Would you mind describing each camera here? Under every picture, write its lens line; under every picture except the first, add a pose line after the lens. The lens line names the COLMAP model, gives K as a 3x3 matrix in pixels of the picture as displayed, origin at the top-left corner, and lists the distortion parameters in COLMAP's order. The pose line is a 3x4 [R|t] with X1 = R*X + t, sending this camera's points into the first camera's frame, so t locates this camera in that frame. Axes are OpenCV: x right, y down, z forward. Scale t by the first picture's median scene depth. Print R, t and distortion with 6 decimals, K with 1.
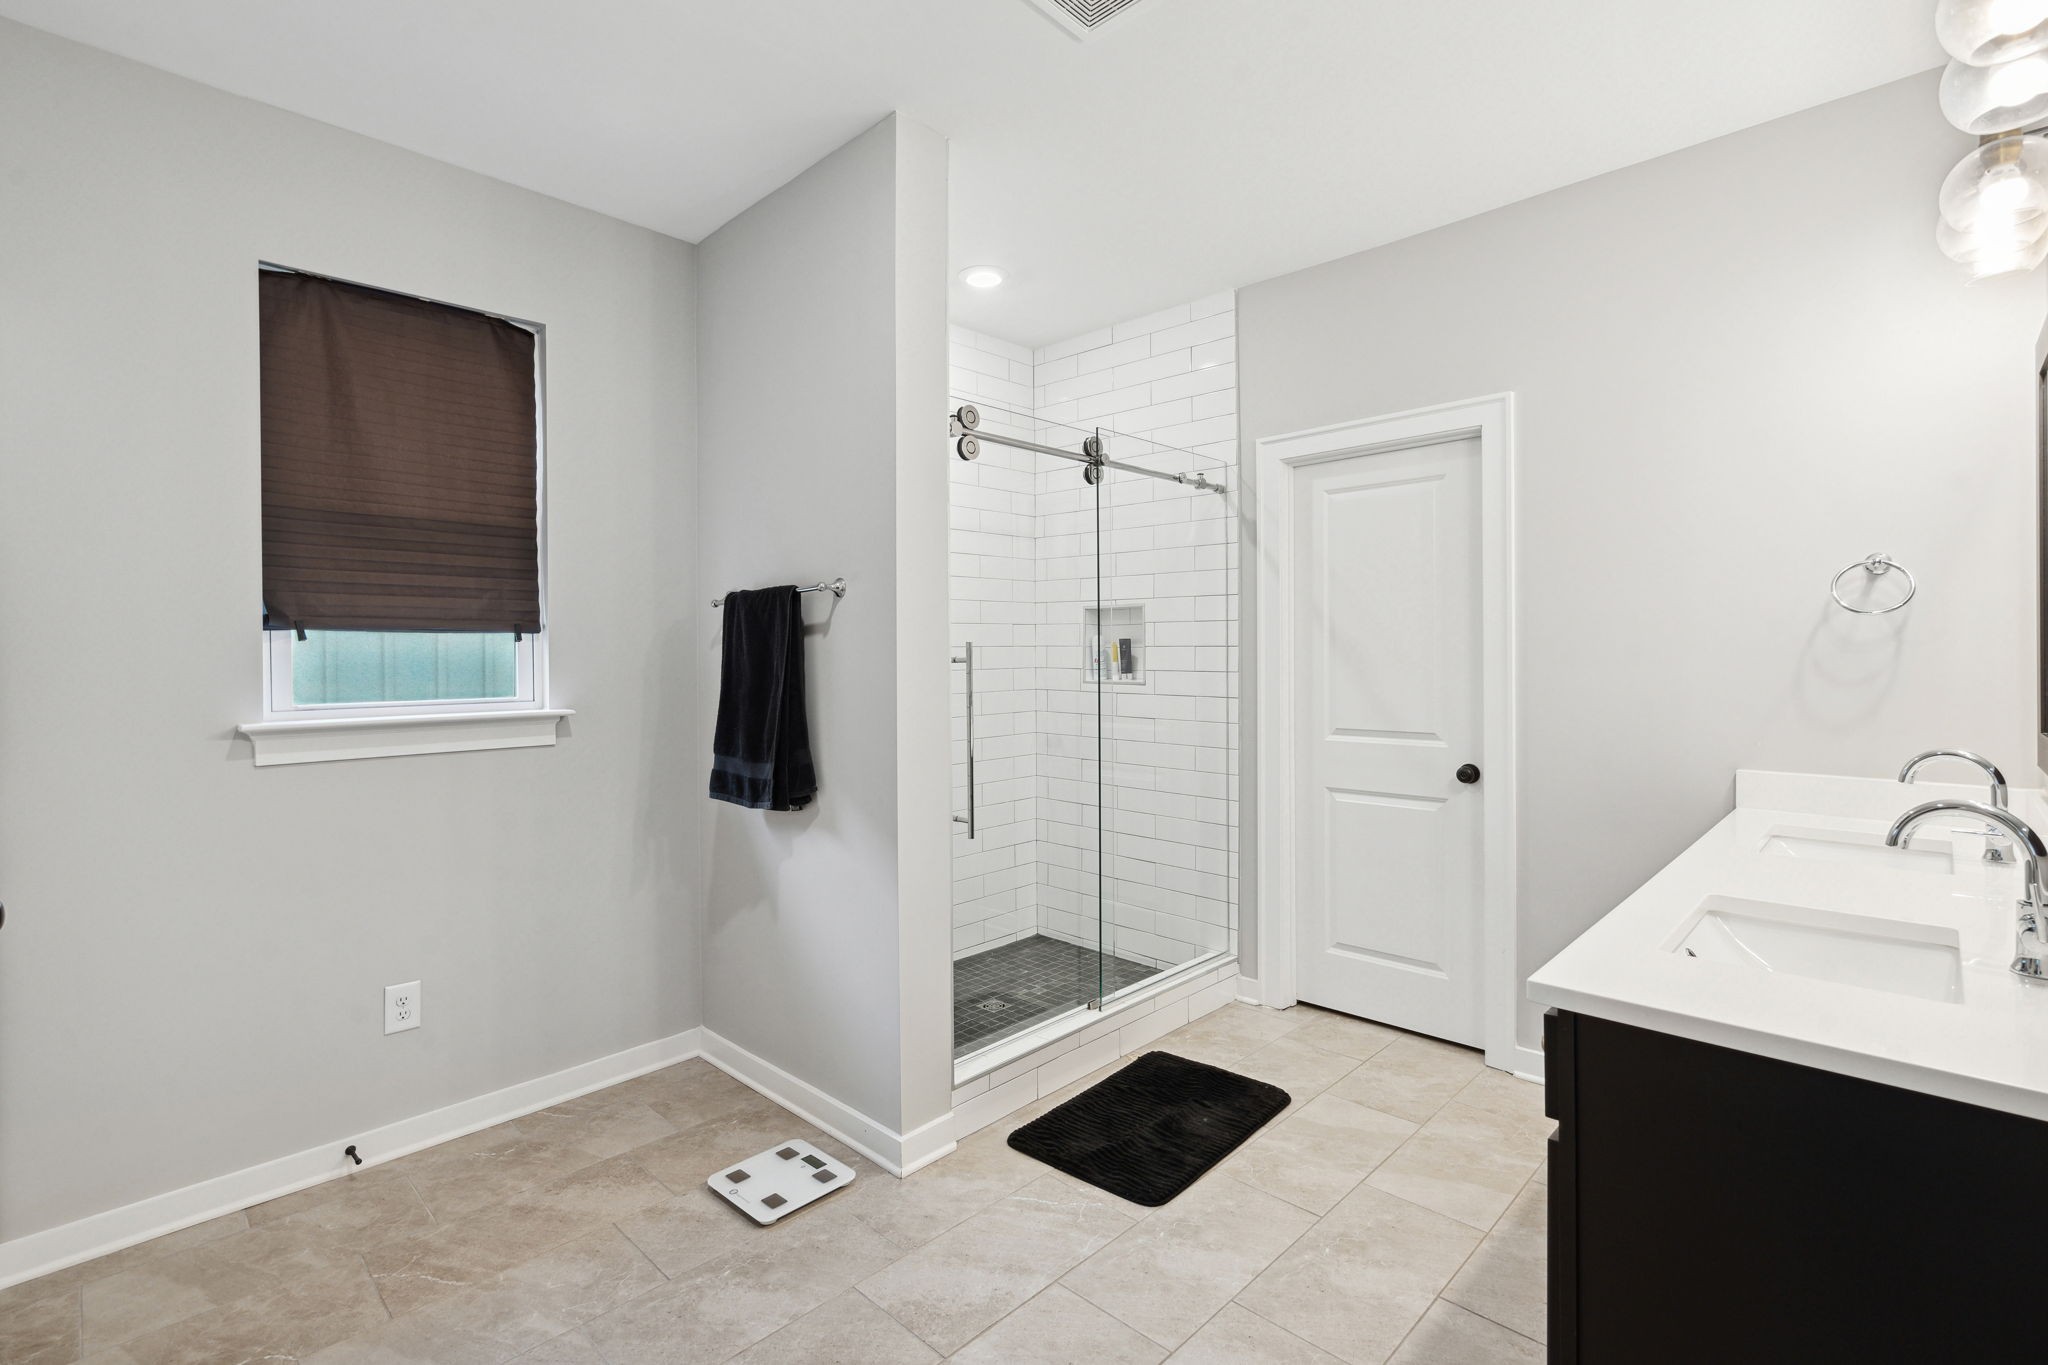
lens RADIAL K [[945.5, 0, 1024.1], [0, 945.5, 666.4], [0, 0, 1]] dist [-0.002808, 0.000449]
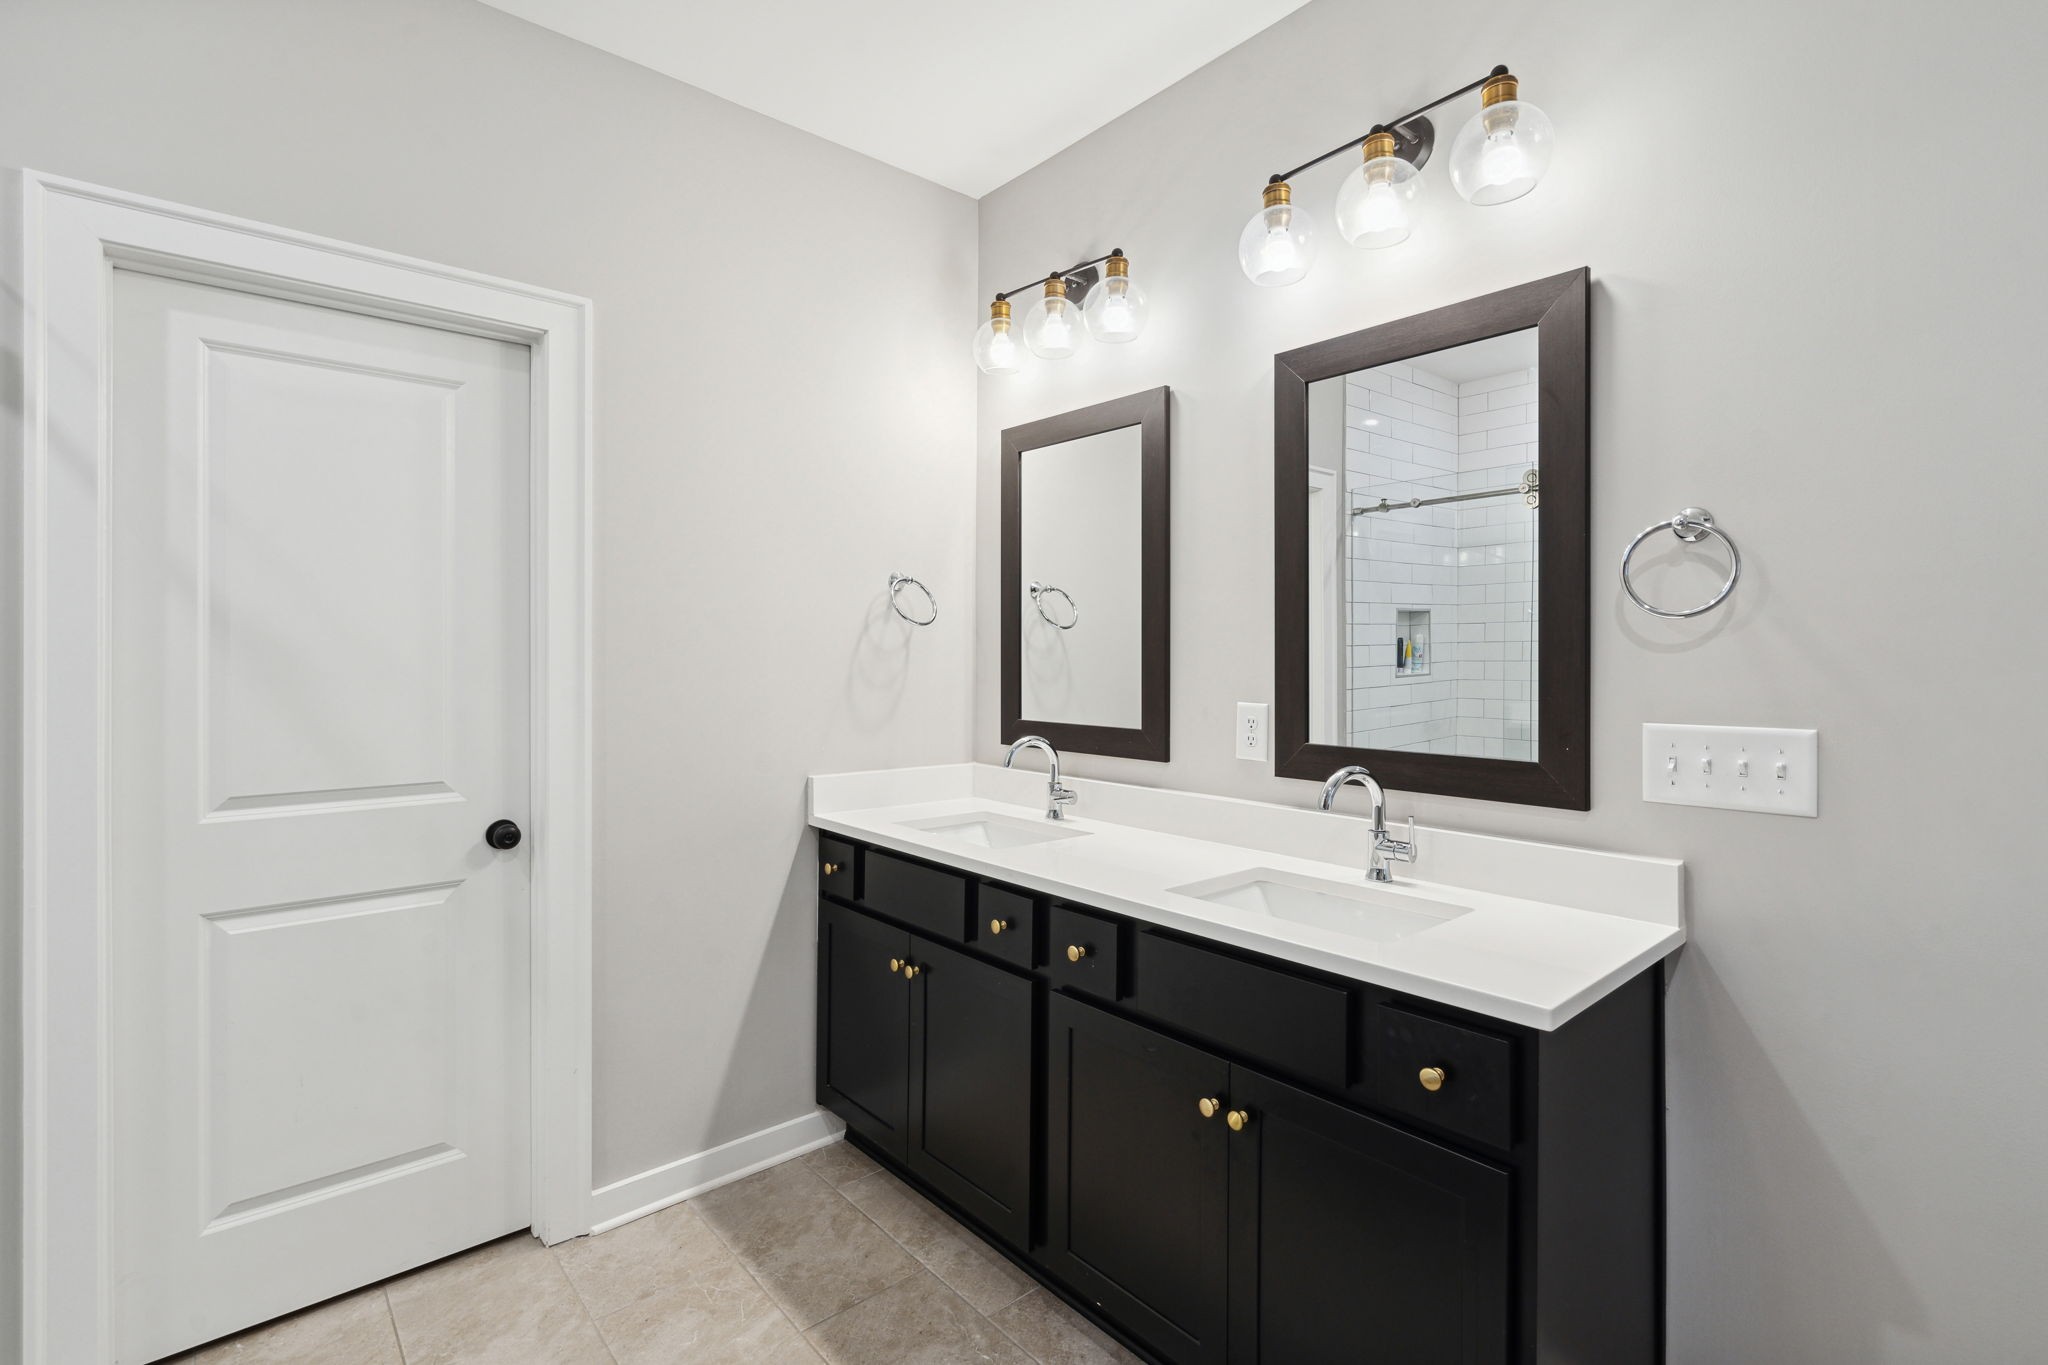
lens RADIAL K [[945.5, 0, 1024.1], [0, 945.5, 666.4], [0, 0, 1]] dist [-0.002808, 0.000449]
pose [[0.095220, 0.000331, 0.995456, -0.168262], [0.011943, 0.999928, -0.001475, -0.001868], [-0.995385, 0.012029, 0.095209, 0.560724]]
